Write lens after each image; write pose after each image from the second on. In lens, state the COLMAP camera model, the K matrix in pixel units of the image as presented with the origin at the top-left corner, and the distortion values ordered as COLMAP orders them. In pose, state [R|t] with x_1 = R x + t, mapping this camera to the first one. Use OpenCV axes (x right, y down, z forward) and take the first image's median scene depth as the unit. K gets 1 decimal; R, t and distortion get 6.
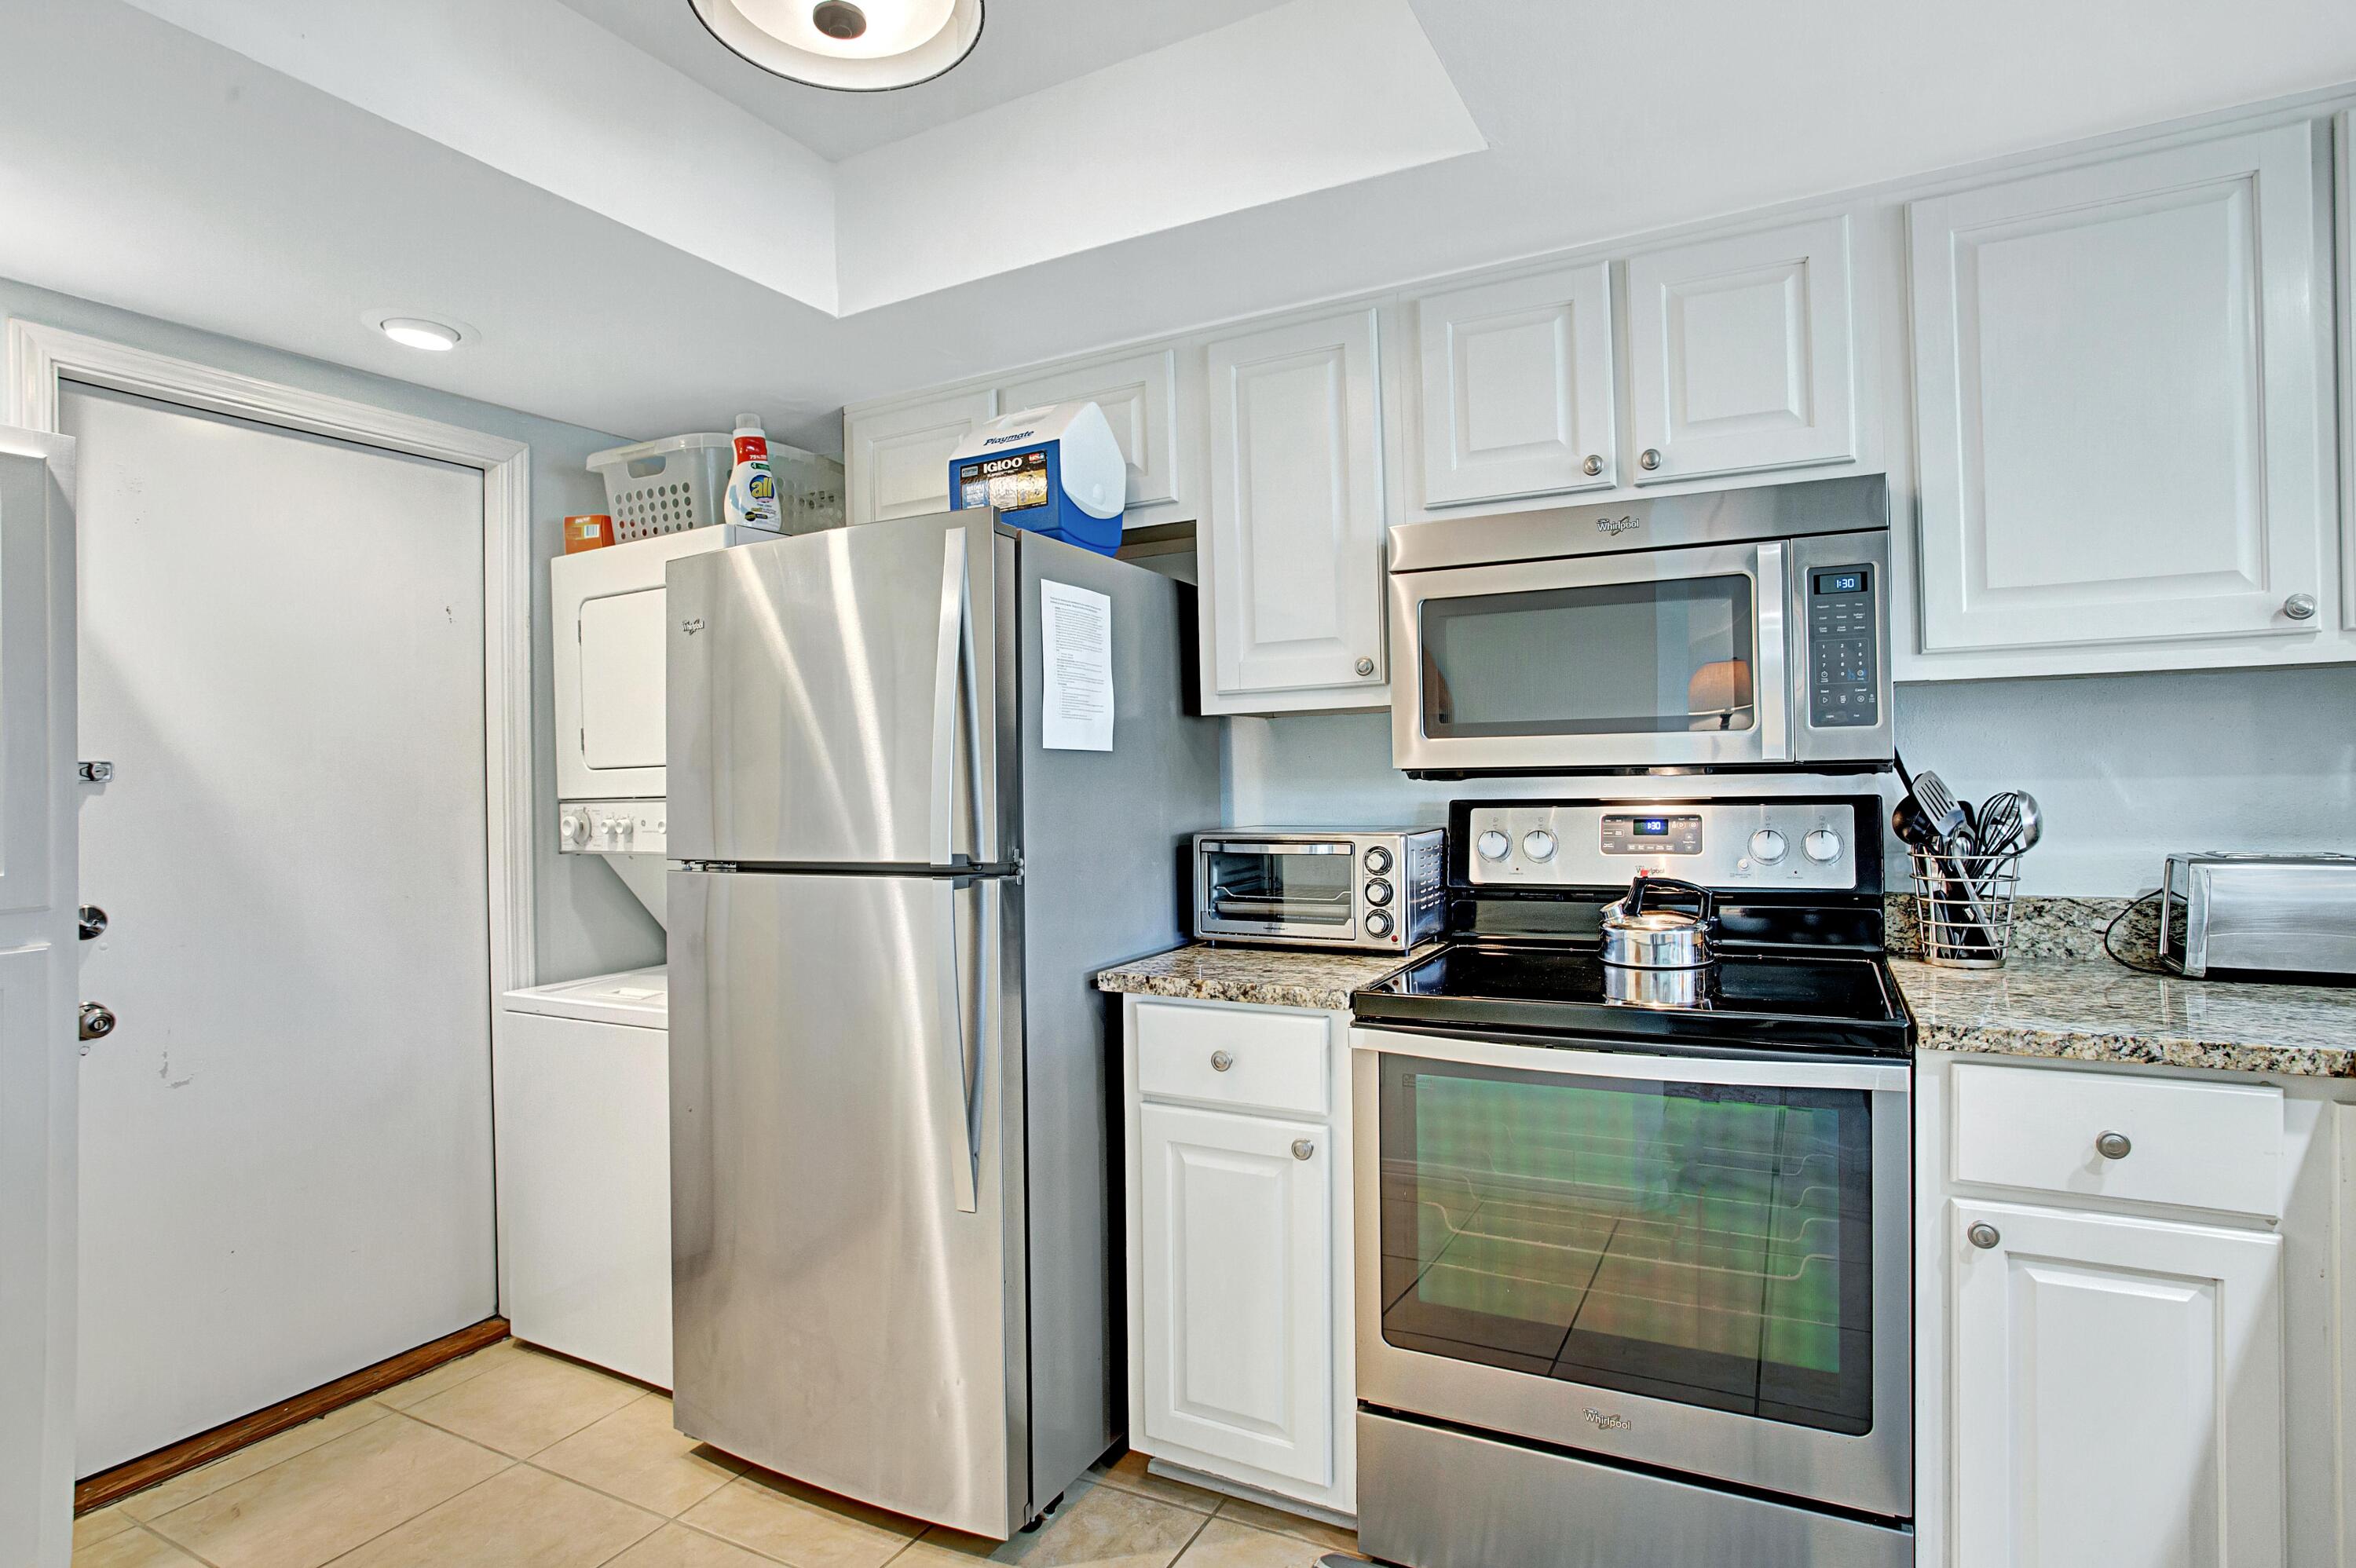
lens RADIAL K [[1184.2, 0, 1250.8], [0, 1184.2, 769.9], [0, 0, 1]] dist [-0.007474, -0.000041]
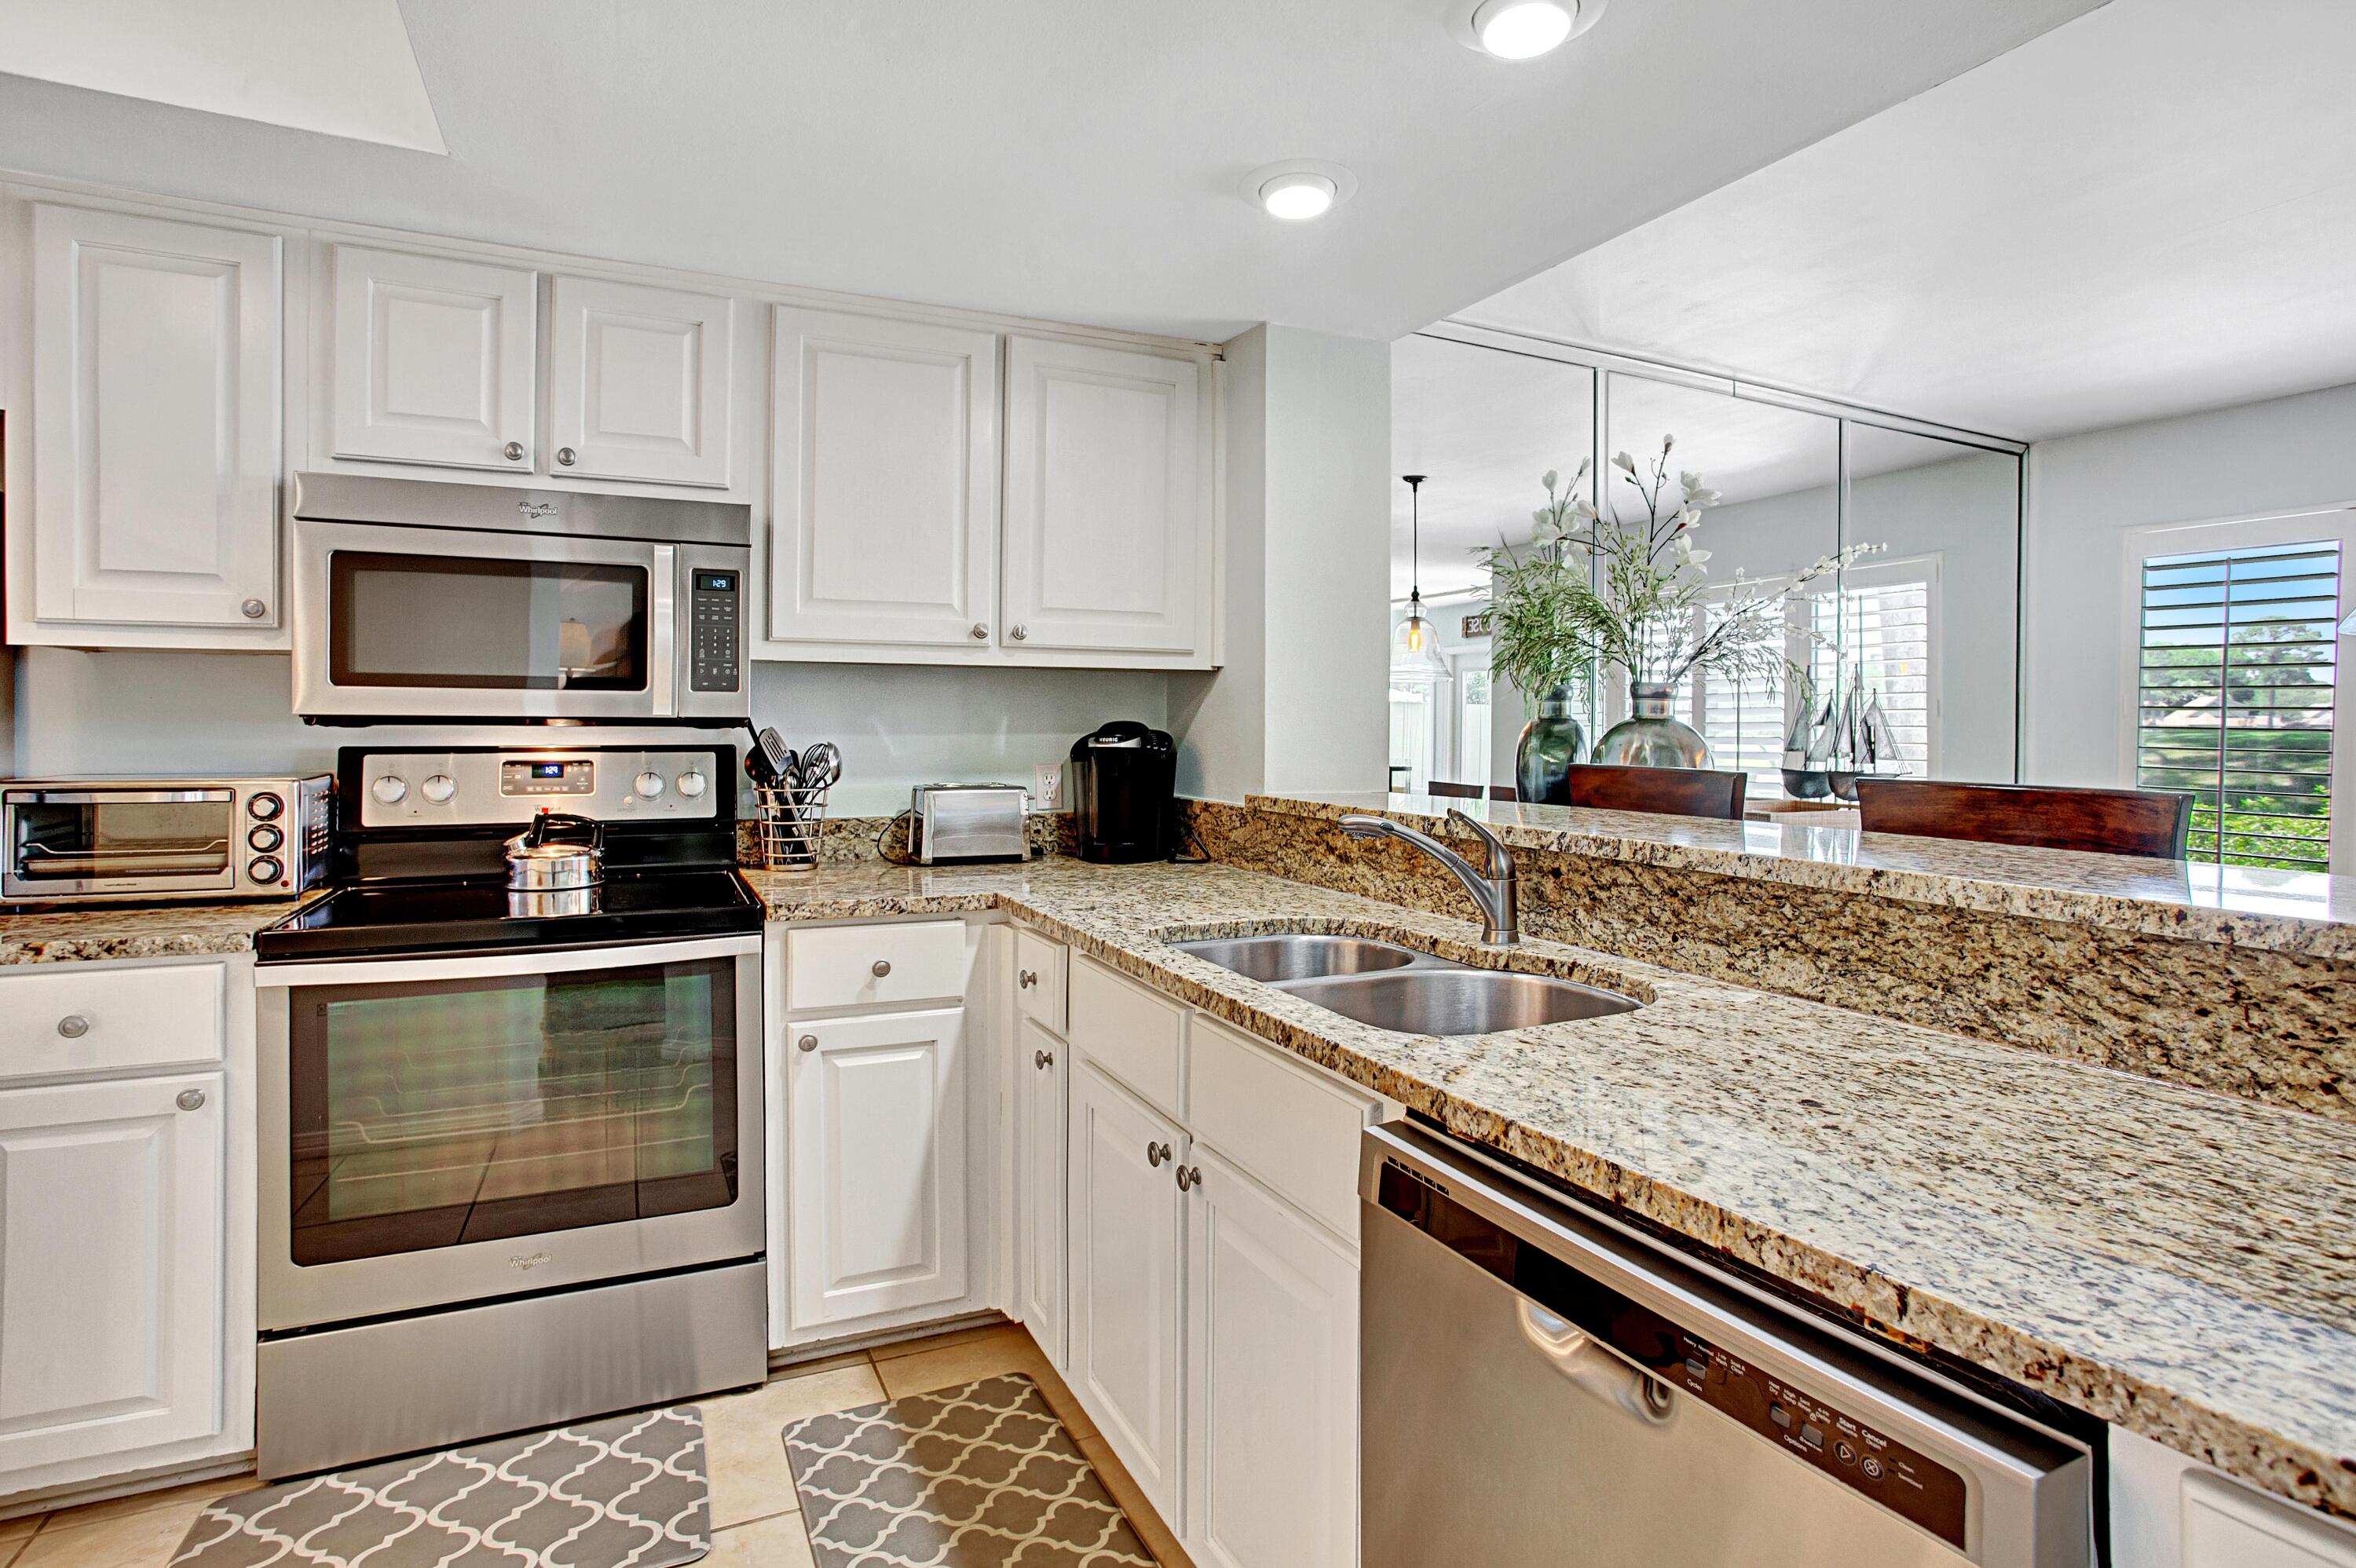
lens RADIAL K [[1191.9, 0, 1178.5], [0, 1191.9, 741.6], [0, 0, 1]] dist [-0.023858, 0.000379]
pose [[0.641125, 0.011859, 0.767345, -0.164067], [-0.020543, 0.999788, 0.001712, 0.005577], [-0.767161, -0.016861, 0.641232, -0.221995]]
